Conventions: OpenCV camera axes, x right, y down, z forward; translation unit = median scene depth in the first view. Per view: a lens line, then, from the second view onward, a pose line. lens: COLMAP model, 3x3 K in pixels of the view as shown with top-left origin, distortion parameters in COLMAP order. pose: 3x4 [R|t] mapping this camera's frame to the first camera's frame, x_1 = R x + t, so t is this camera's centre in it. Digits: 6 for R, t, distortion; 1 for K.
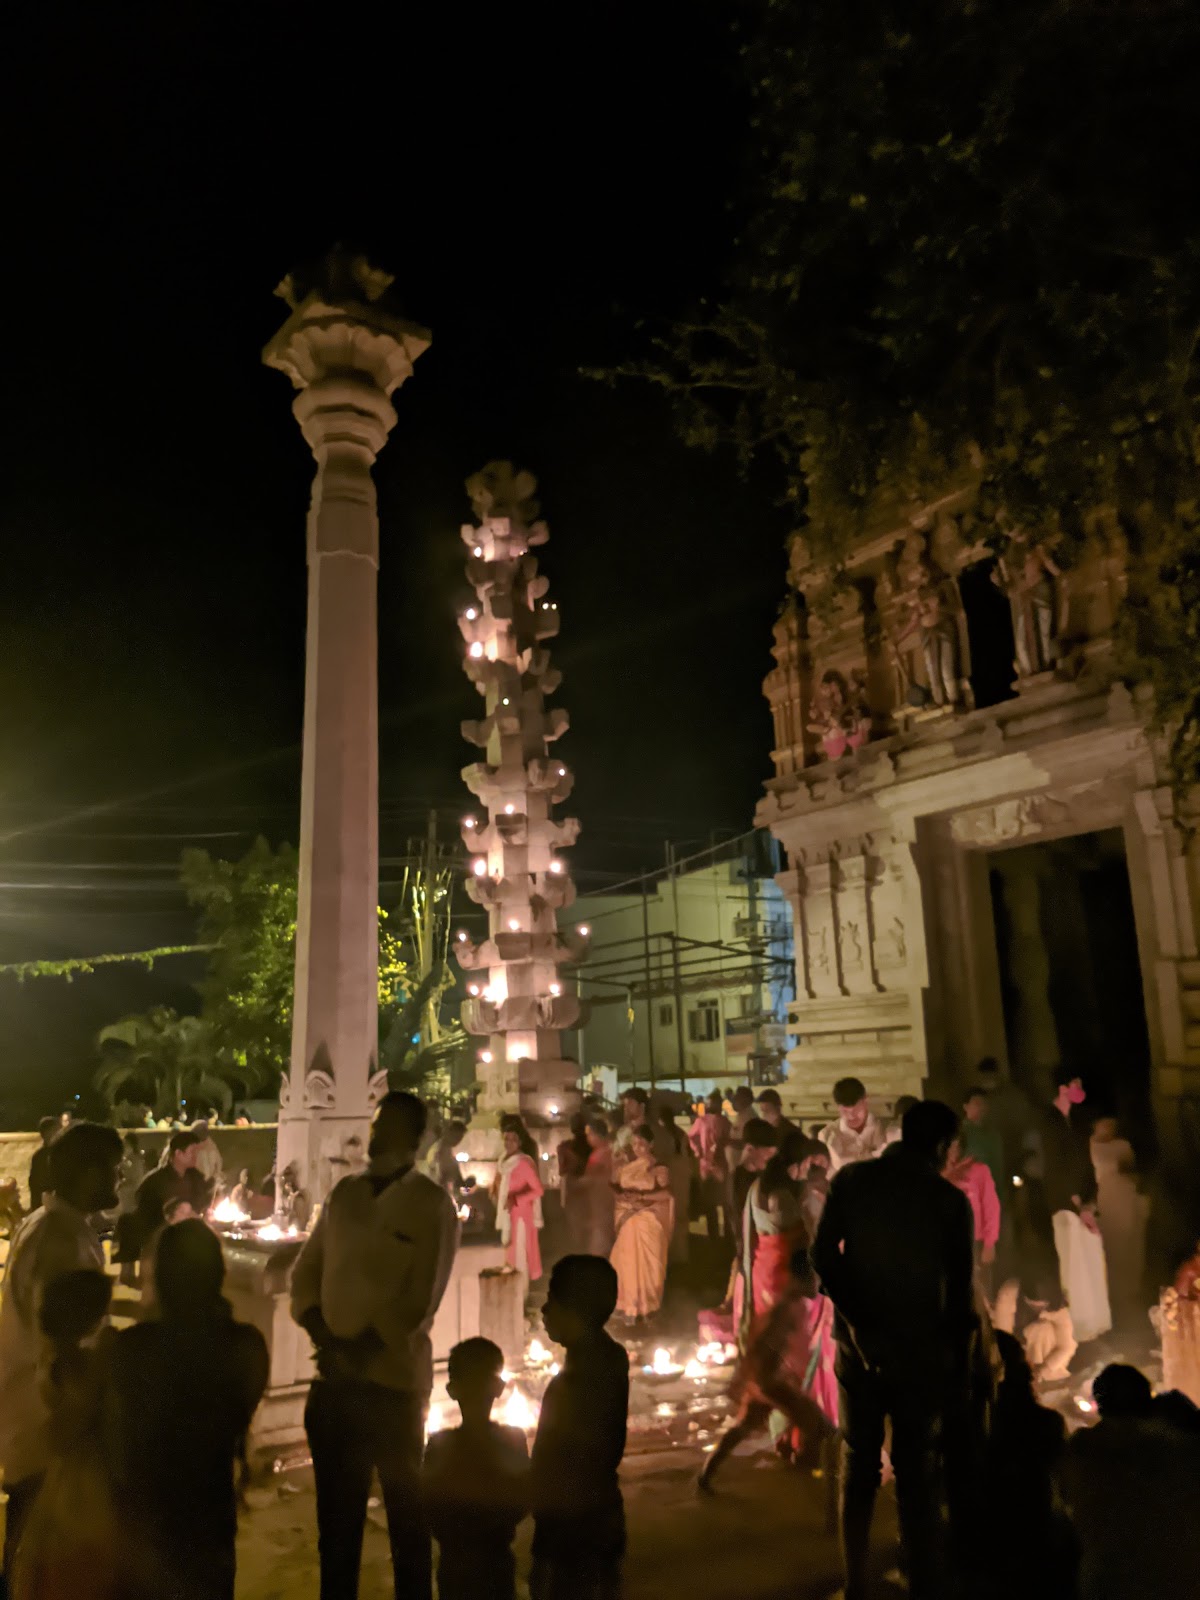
lens RADIAL K [[1295.5, 0, 600.0], [0, 1295.5, 800.0], [0, 0, 1]] dist [-0.004037, -0.004277]
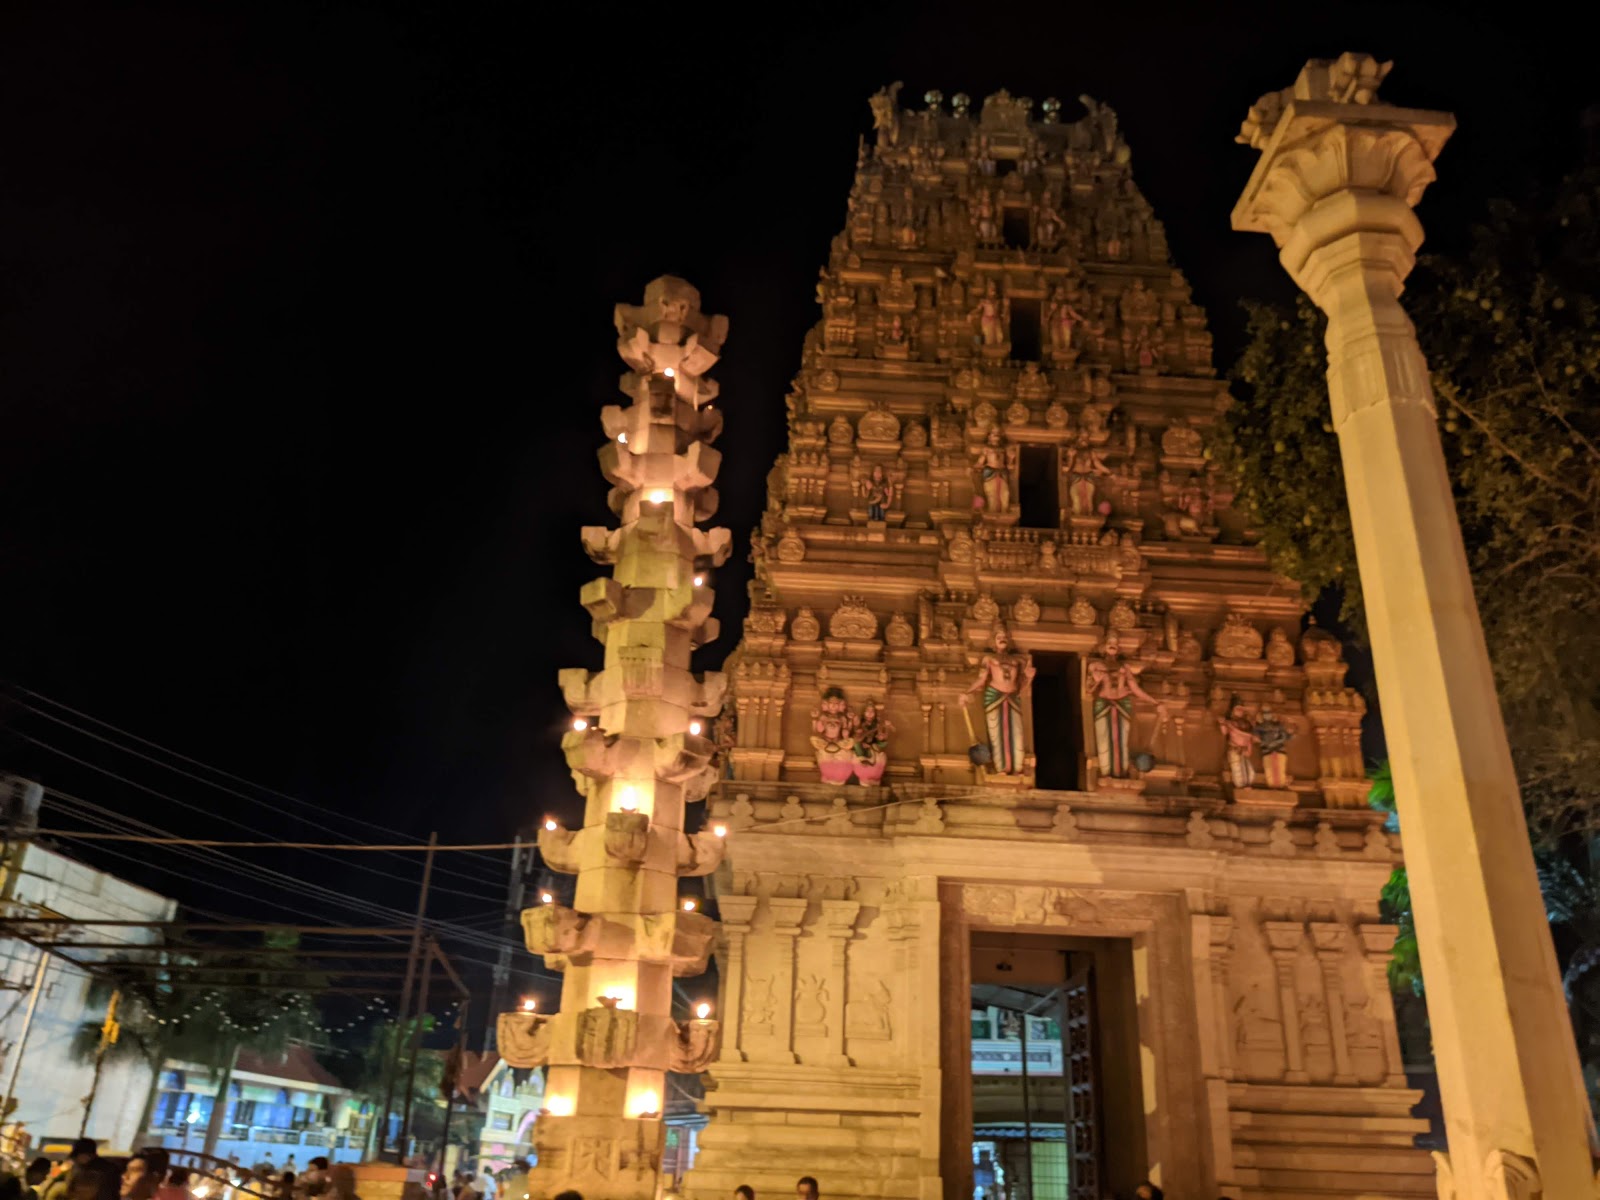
lens RADIAL K [[1295.5, 0, 800.0], [0, 1295.5, 600.0], [0, 0, 1]] dist [-0.004037, -0.004277]
pose [[0.512765, 0.389557, 0.765060, -0.602716], [-0.232125, 0.920846, -0.313305, 0.146593], [-0.826553, -0.016938, 0.562604, 0.574953]]
